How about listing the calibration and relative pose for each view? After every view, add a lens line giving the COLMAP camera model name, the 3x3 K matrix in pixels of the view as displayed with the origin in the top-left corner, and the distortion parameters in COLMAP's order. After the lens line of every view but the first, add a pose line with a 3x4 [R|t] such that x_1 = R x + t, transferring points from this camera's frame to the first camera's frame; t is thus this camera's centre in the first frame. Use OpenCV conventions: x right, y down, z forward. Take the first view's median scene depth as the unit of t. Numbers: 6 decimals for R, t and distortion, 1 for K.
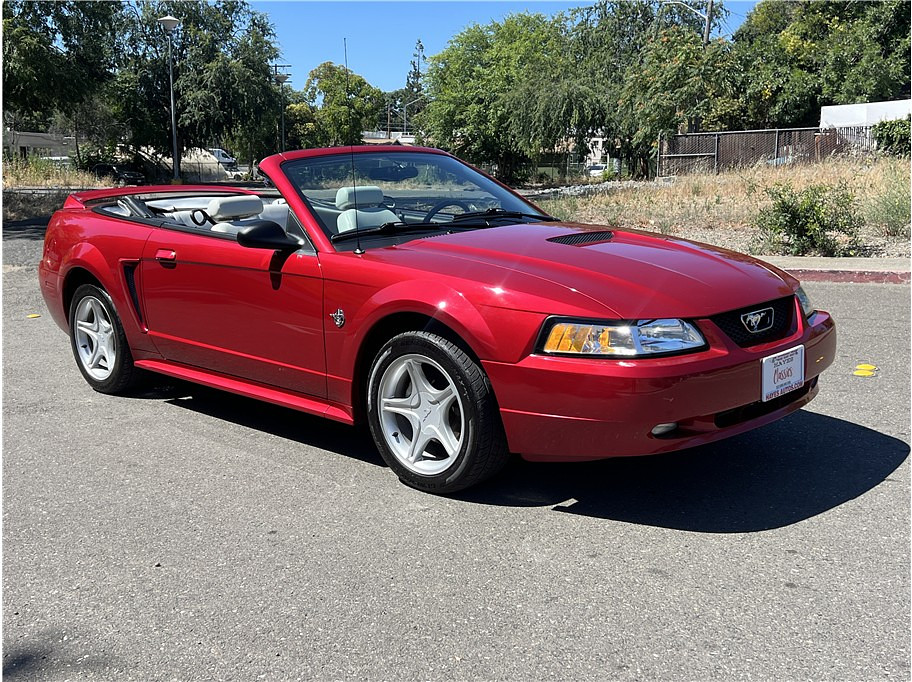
lens RADIAL K [[973.7, 0, 458.7], [0, 973.7, 343.6], [0, 0, 1]] dist [0.021794, 0.000000]
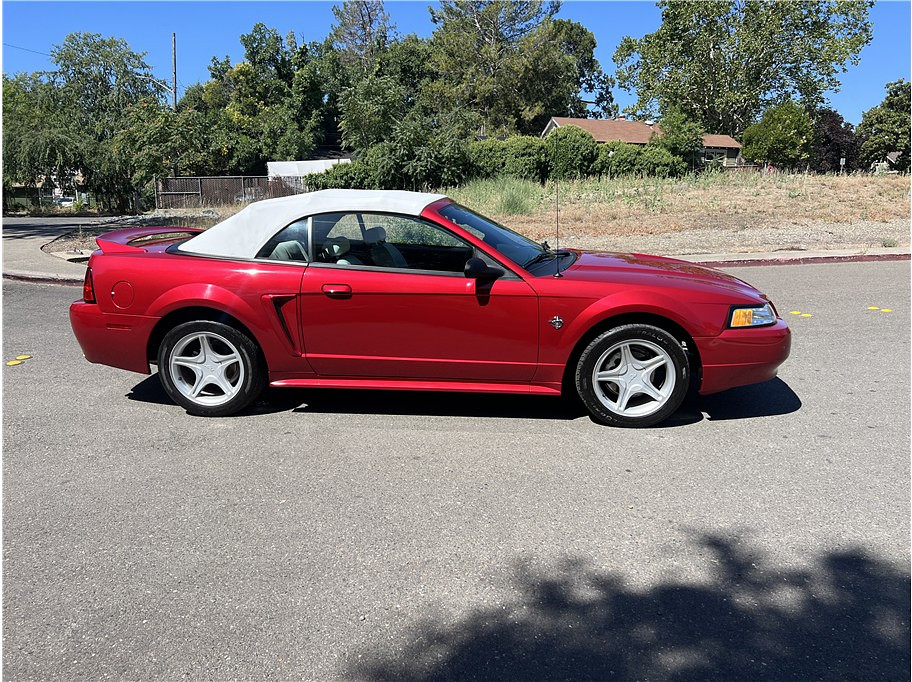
lens RADIAL K [[688.8, 0, 463.6], [0, 688.8, 315.4], [0, 0, 1]] dist [0.047019, -0.051614]
pose [[0.801256, -0.088087, 0.591802, -0.291763], [0.097949, 0.995071, 0.015495, 0.016169], [-0.590250, 0.045551, 0.805934, -0.090576]]
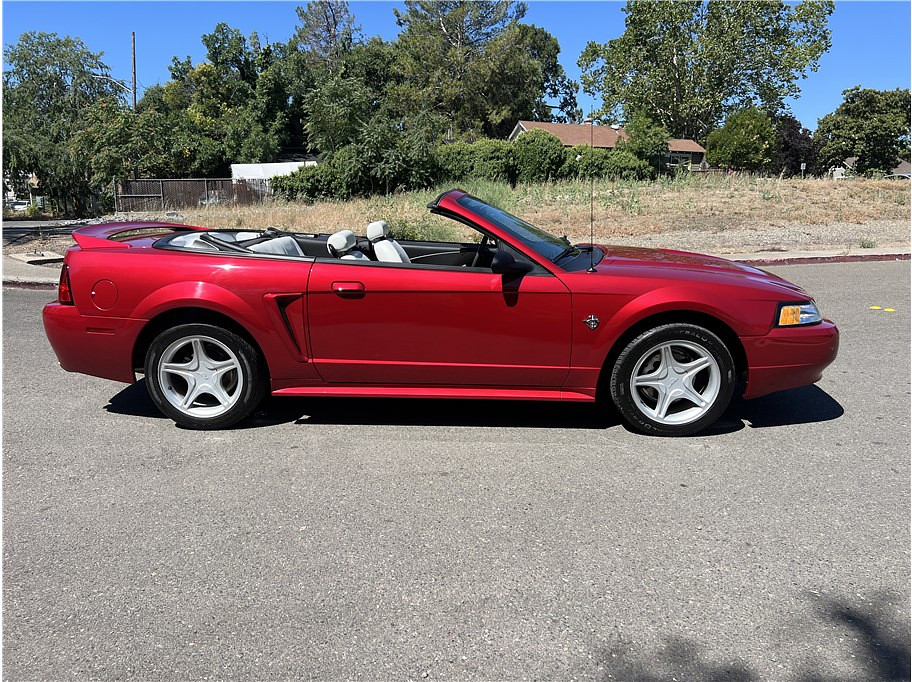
lens RADIAL K [[688.8, 0, 457.5], [0, 688.8, 319.1], [0, 0, 1]] dist [0.047019, -0.051614]
pose [[0.775261, -0.092082, 0.624893, -0.298999], [0.103262, 0.994483, 0.018433, 0.015780], [-0.623143, 0.050237, 0.780493, 0.014654]]
